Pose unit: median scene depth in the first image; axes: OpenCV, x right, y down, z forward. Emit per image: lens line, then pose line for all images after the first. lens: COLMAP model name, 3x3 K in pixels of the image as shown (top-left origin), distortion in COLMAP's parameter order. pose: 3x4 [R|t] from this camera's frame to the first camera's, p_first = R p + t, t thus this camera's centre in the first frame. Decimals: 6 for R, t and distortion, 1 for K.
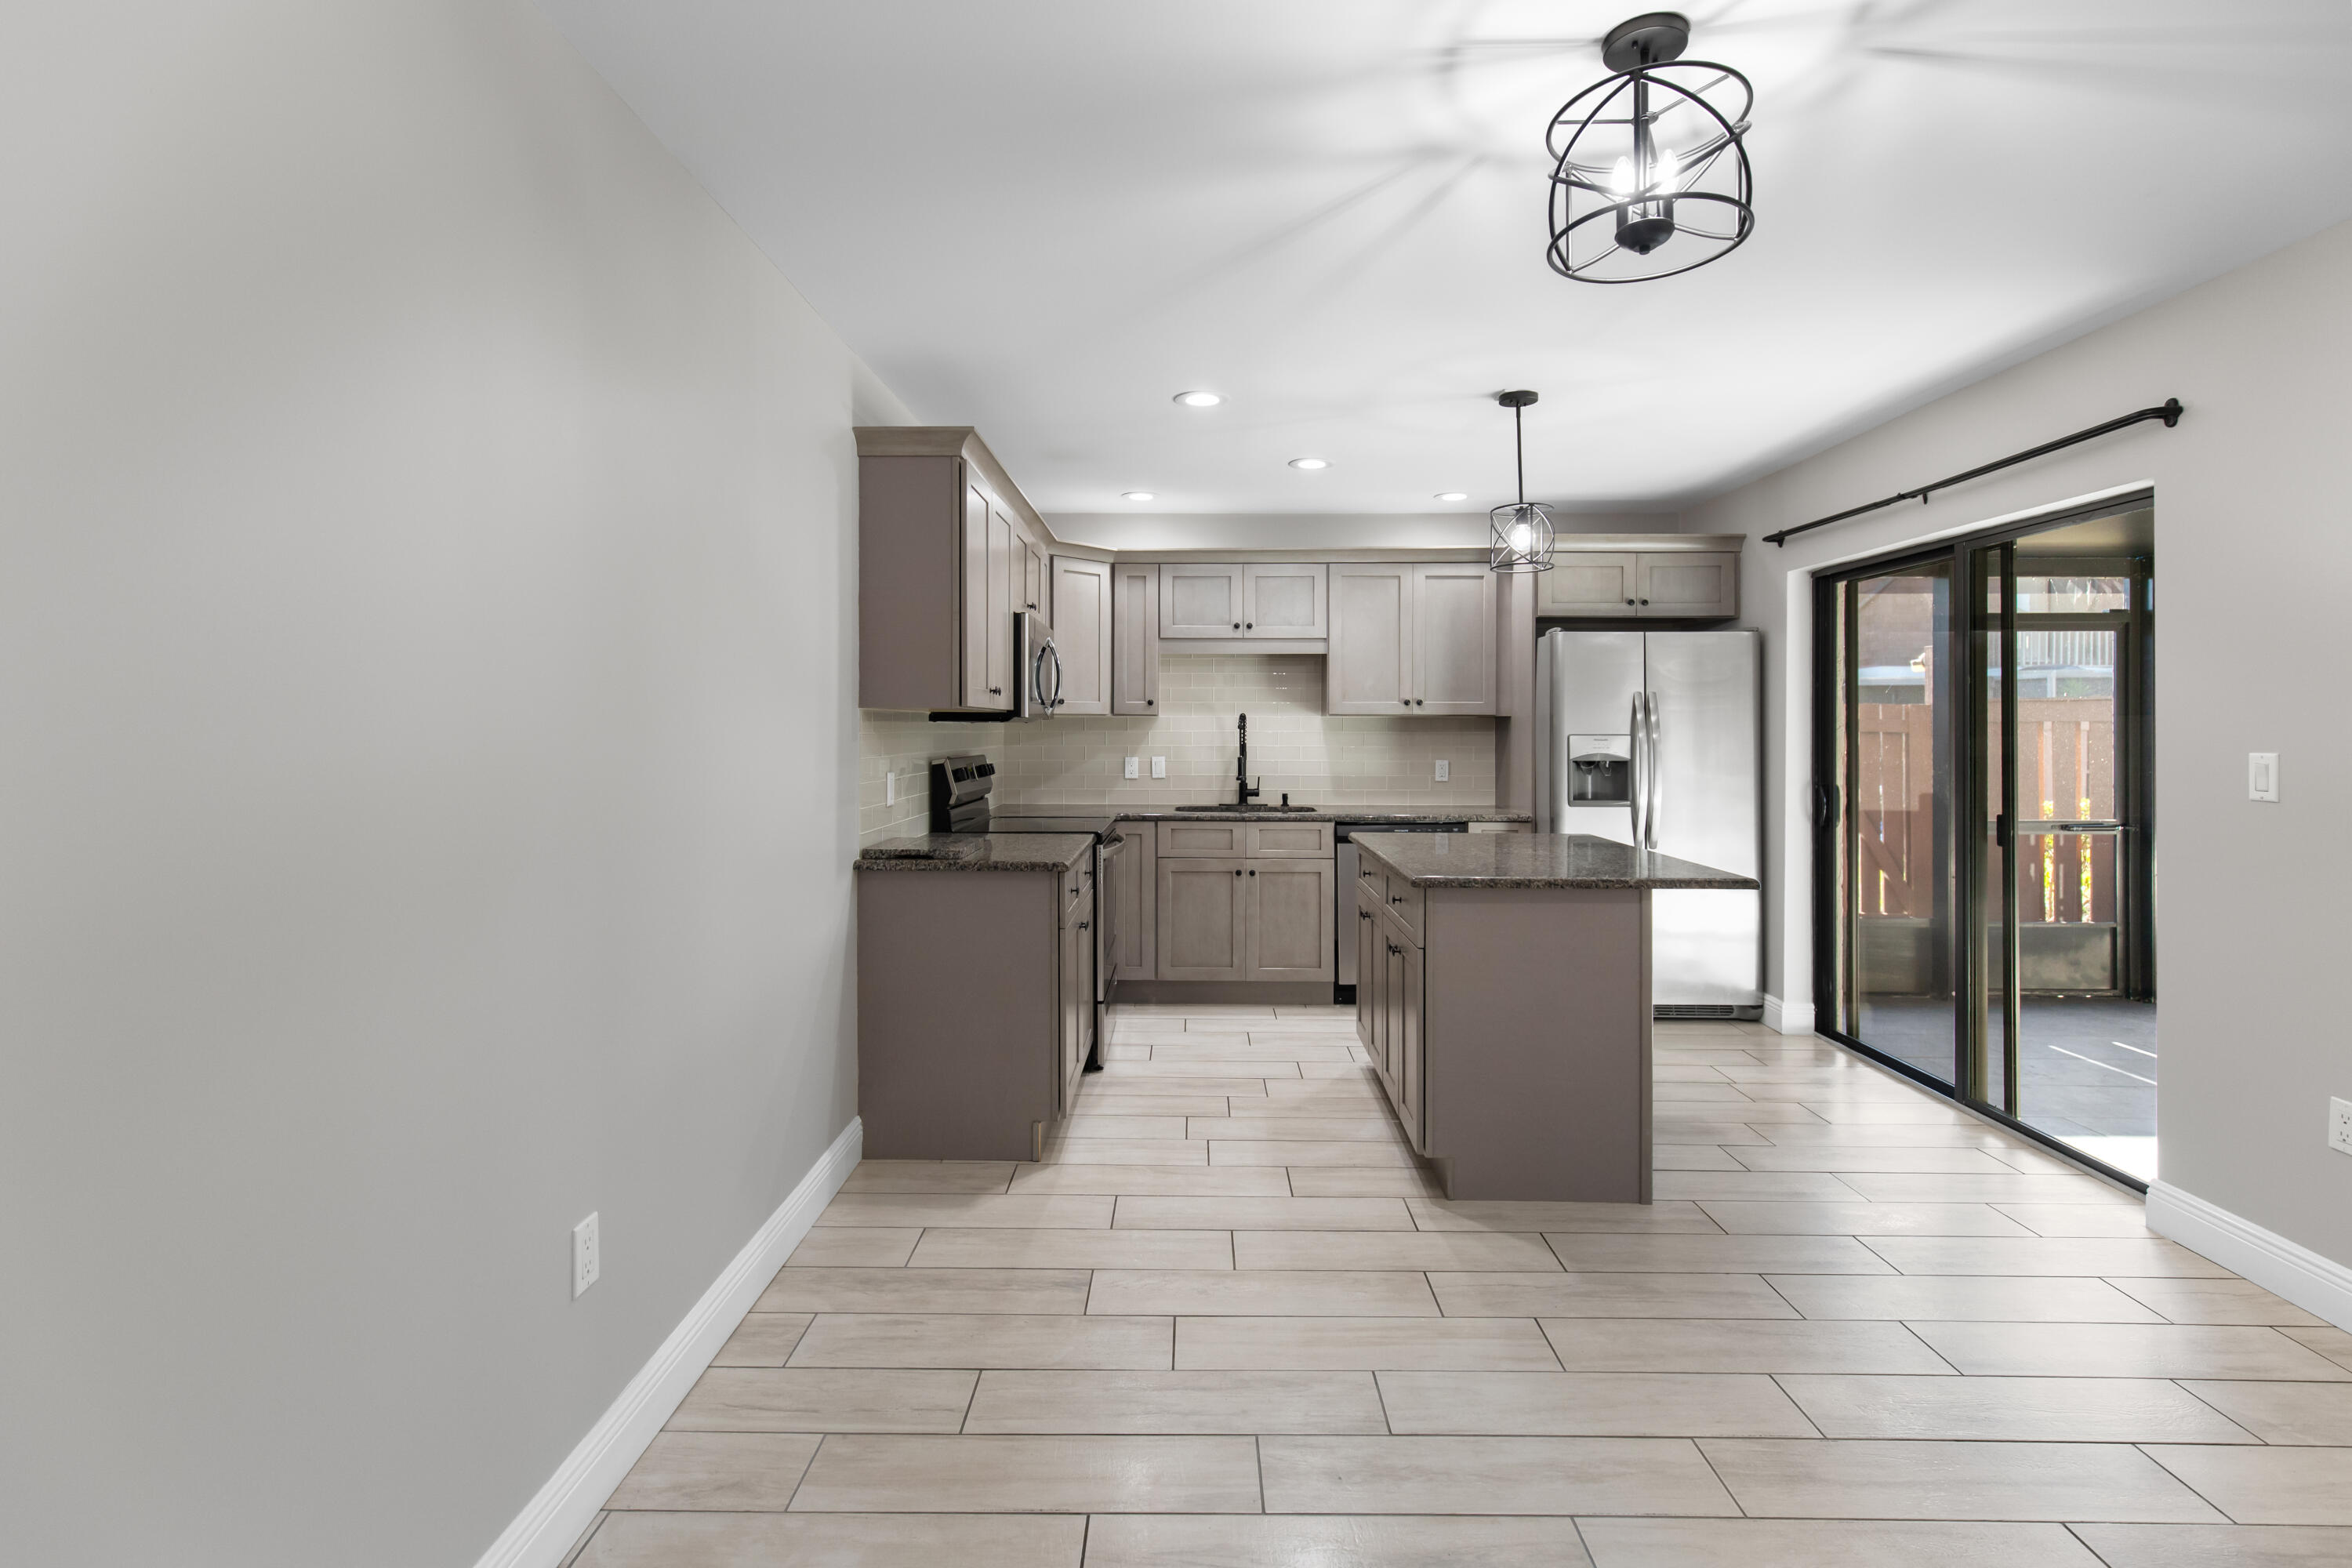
lens RADIAL K [[1081.9, 0, 1172.9], [0, 1081.9, 724.9], [0, 0, 1]] dist [0.009669, -0.002098]
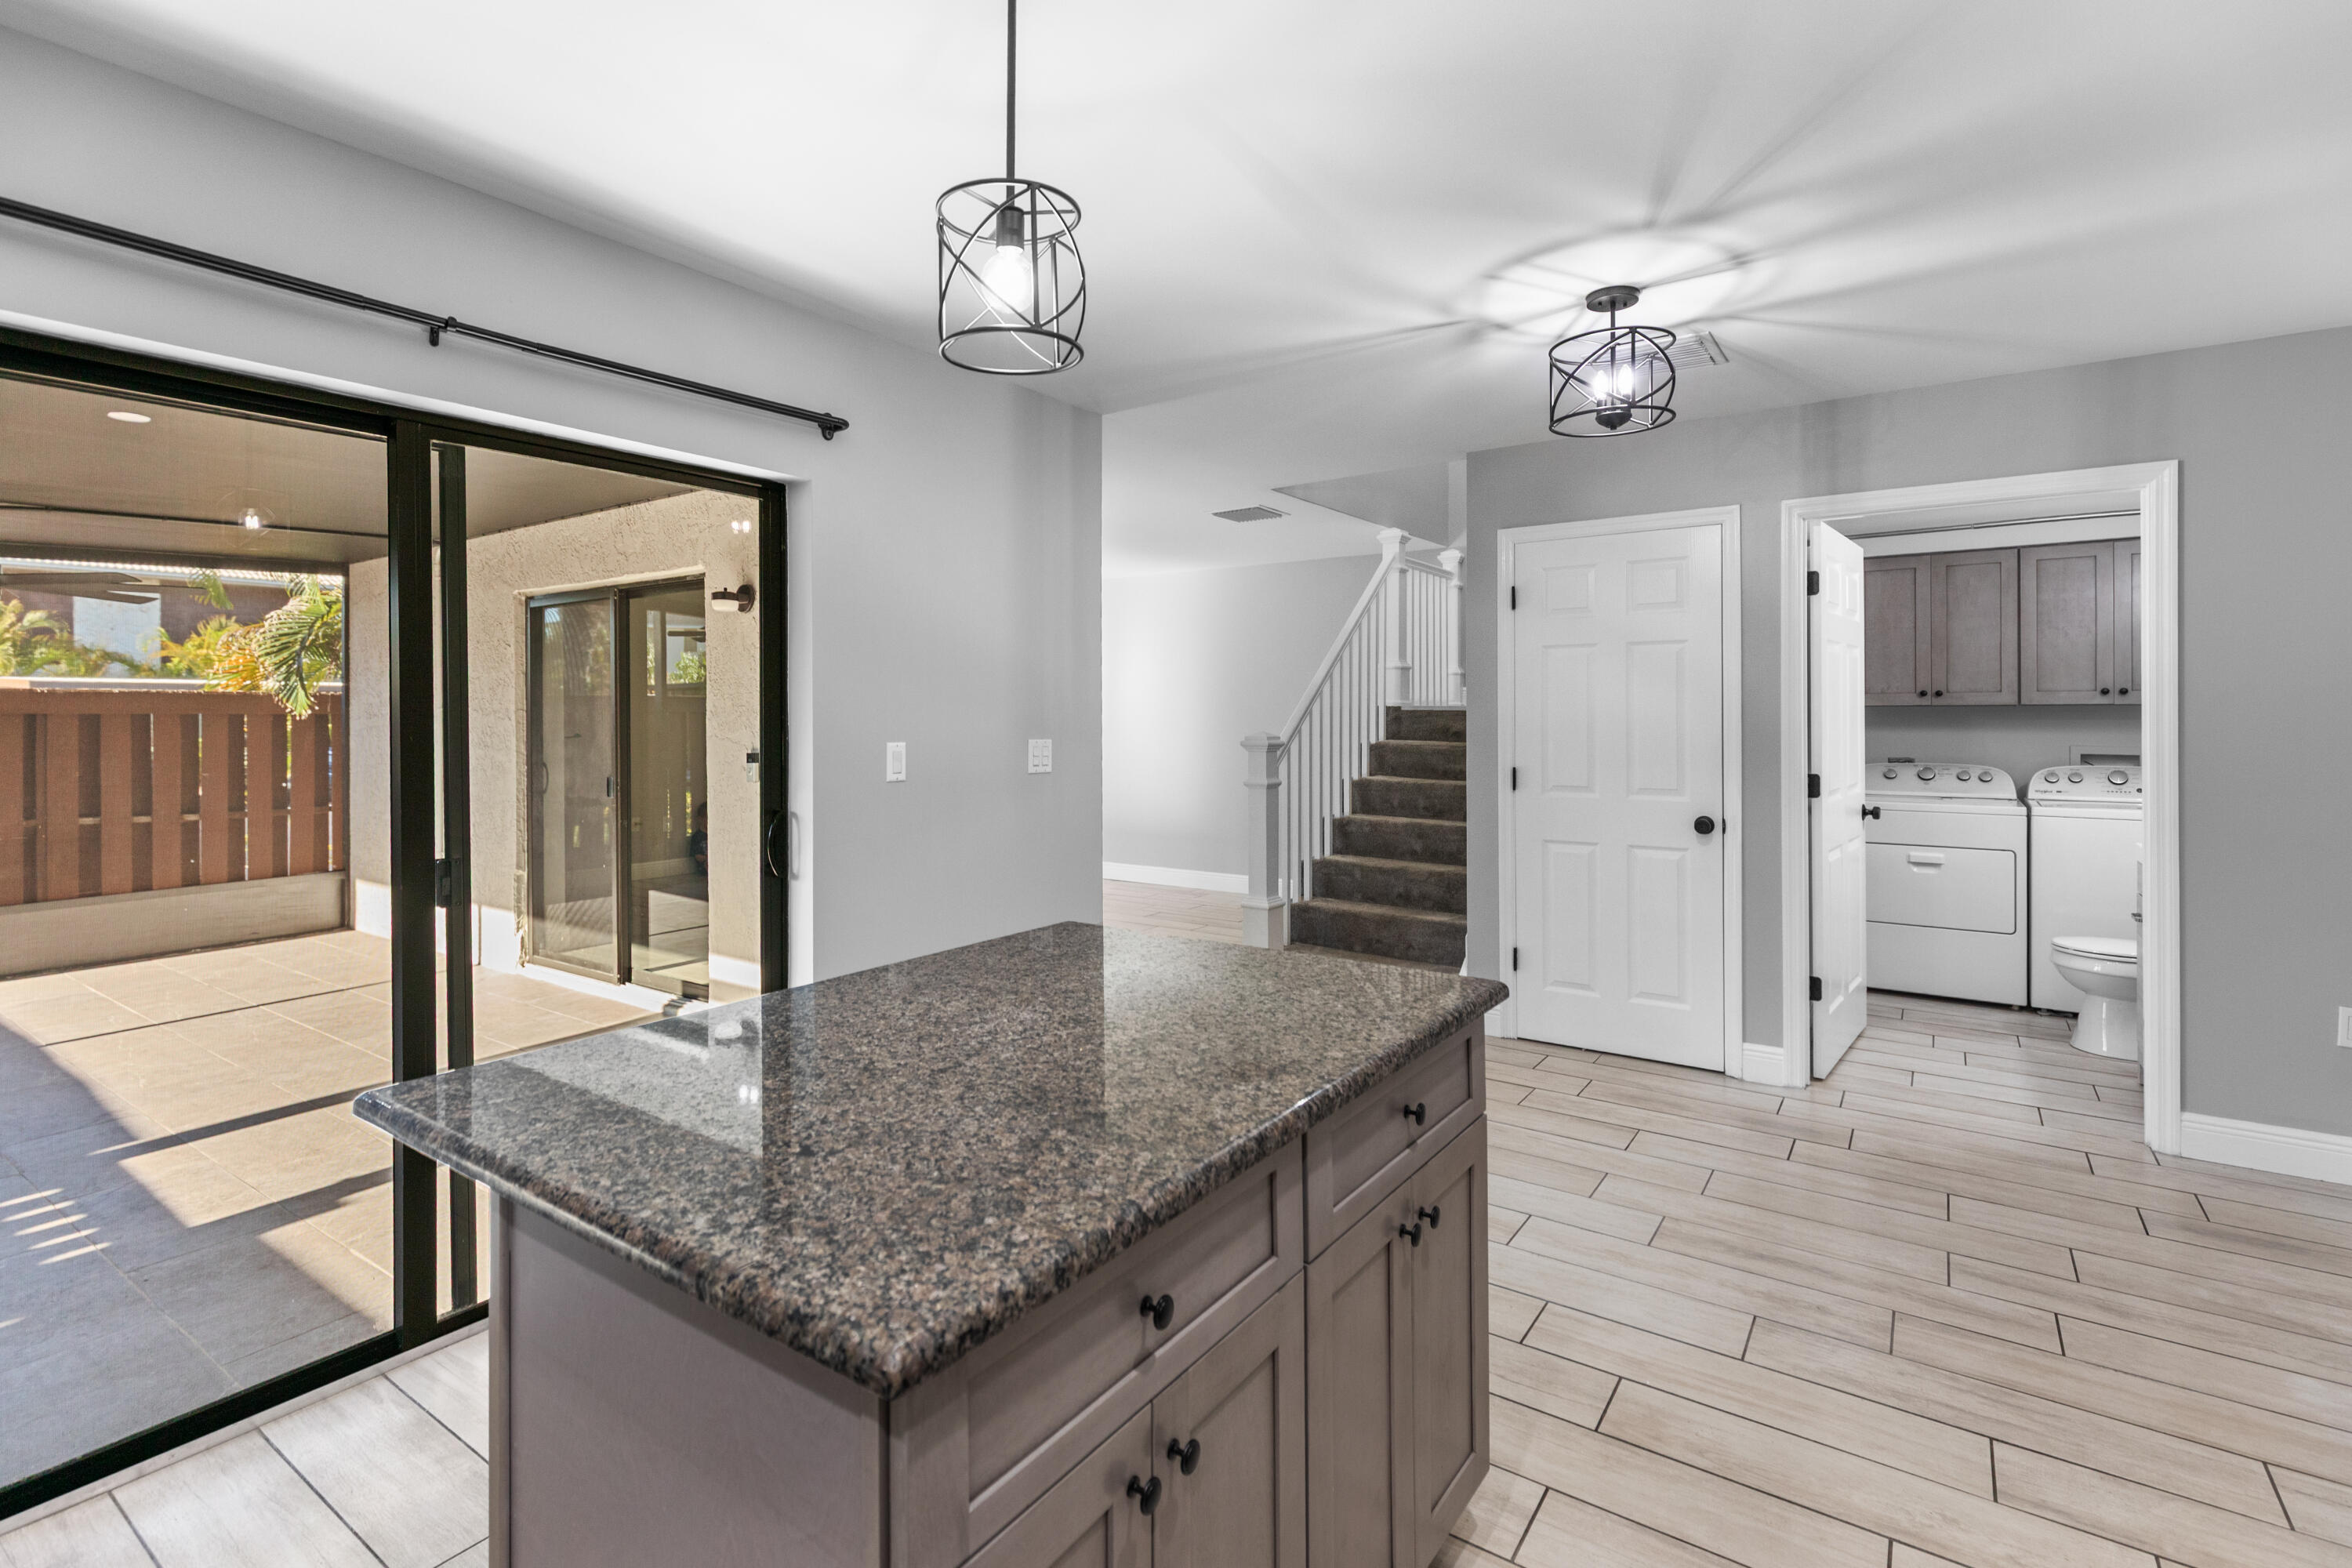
lens RADIAL K [[1081.9, 0, 1181.7], [0, 1081.9, 714.6], [0, 0, 1]] dist [0.009669, -0.002098]
pose [[-0.833654, -0.000002, 0.552287, 0.027962], [0.001977, 0.999994, 0.002988, -0.005006], [-0.552283, 0.003582, -0.833649, 0.987780]]
